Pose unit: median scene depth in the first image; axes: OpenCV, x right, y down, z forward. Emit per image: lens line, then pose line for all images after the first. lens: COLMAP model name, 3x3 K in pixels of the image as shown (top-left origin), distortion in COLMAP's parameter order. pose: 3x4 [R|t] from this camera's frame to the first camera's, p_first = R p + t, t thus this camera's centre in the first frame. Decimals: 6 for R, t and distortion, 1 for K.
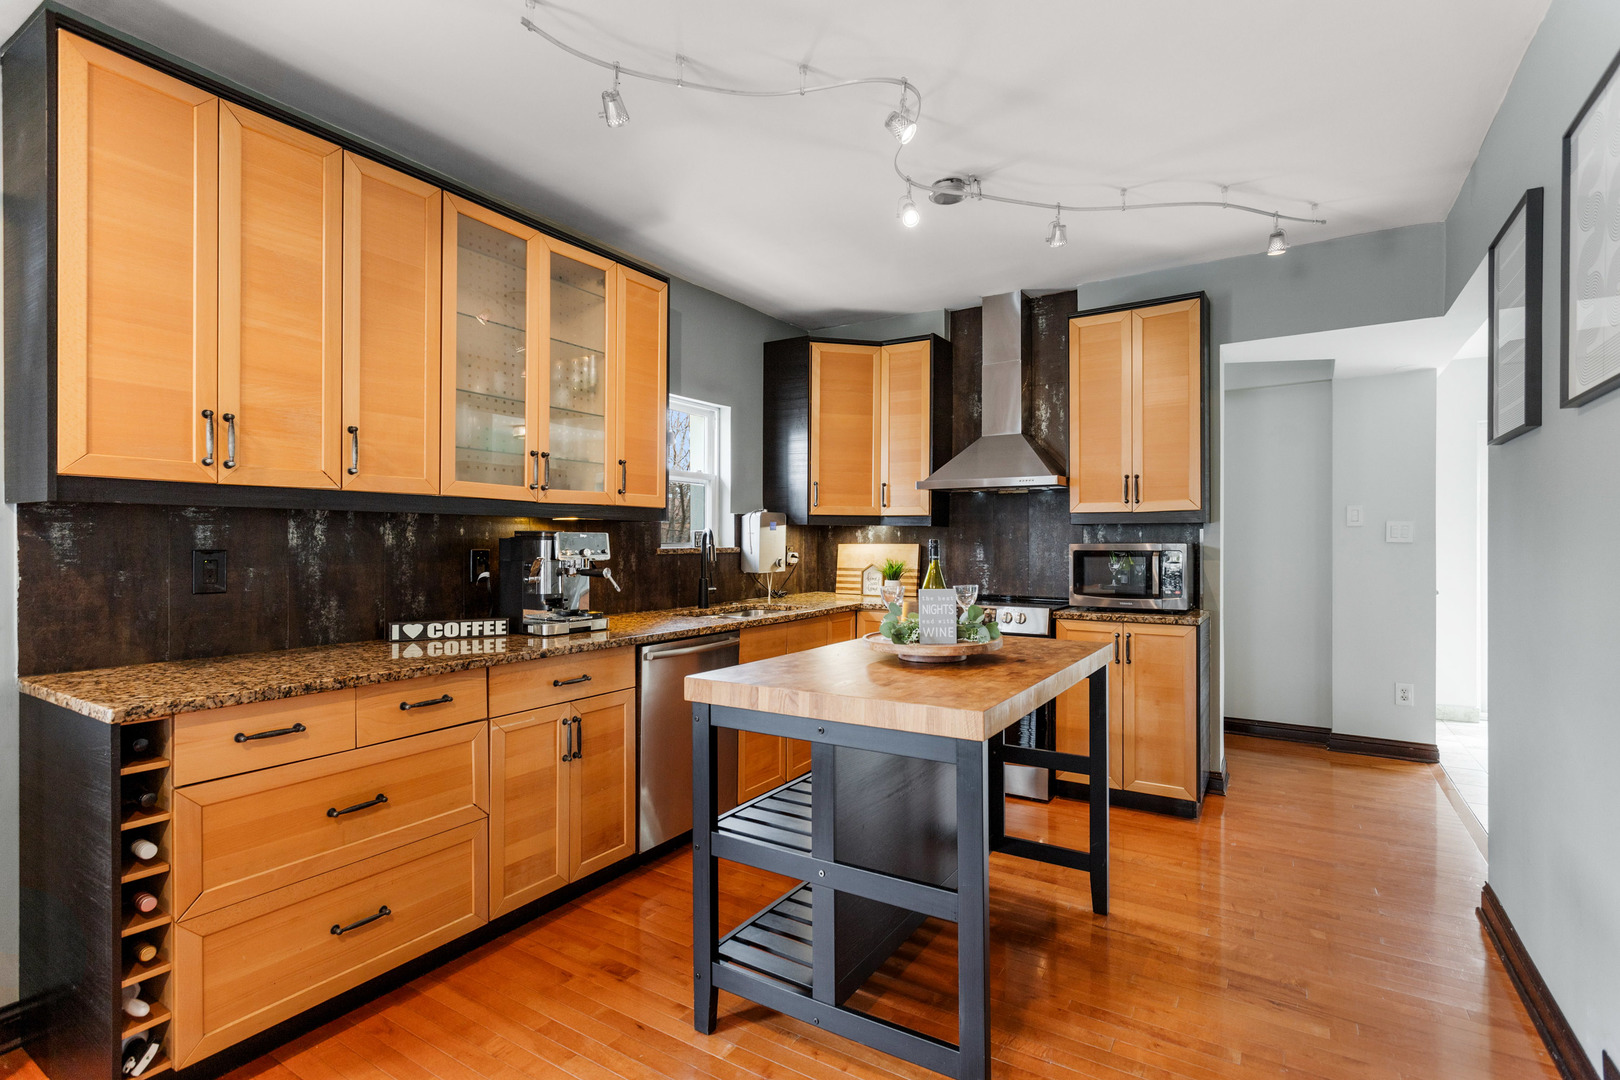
lens RADIAL K [[766.6, 0, 814.7], [0, 766.6, 540.9], [0, 0, 1]] dist [-0.002435, 0.000292]
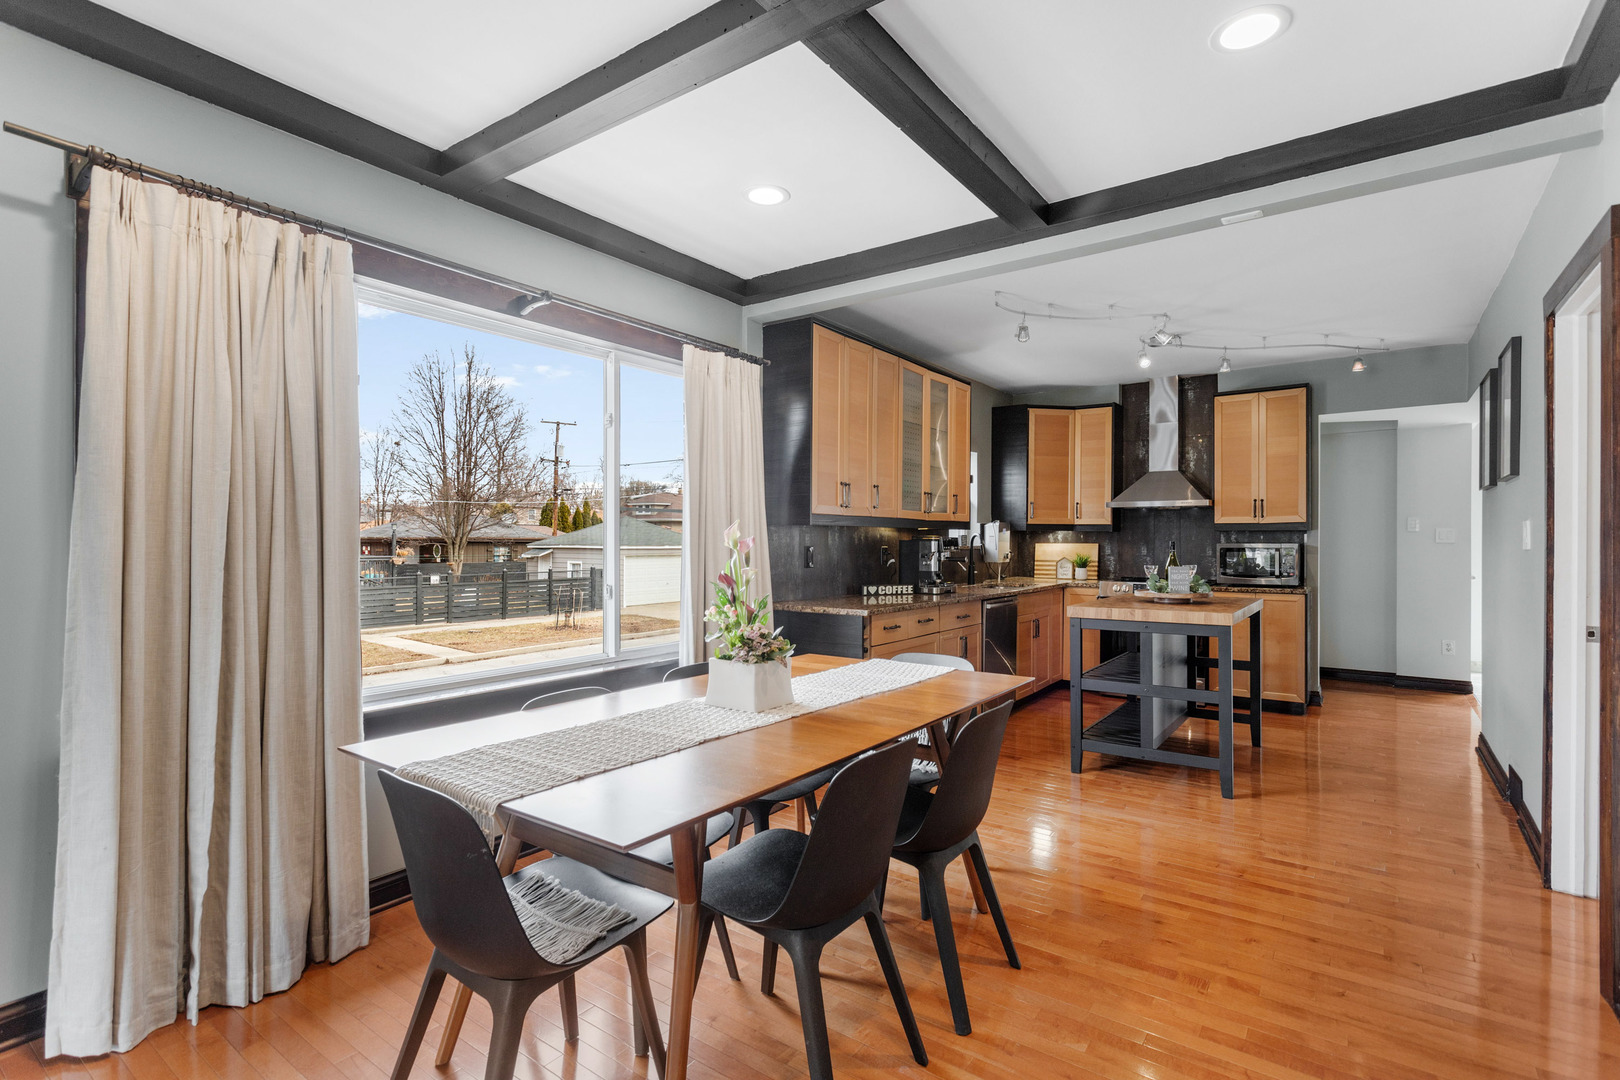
lens RADIAL K [[766.6, 0, 804.0], [0, 766.6, 541.4], [0, 0, 1]] dist [-0.002435, 0.000292]
pose [[0.997016, 0.000815, -0.077194, -0.360773], [-0.000641, 0.999997, 0.002283, -0.003562], [0.077196, -0.002226, 0.997013, -0.579606]]
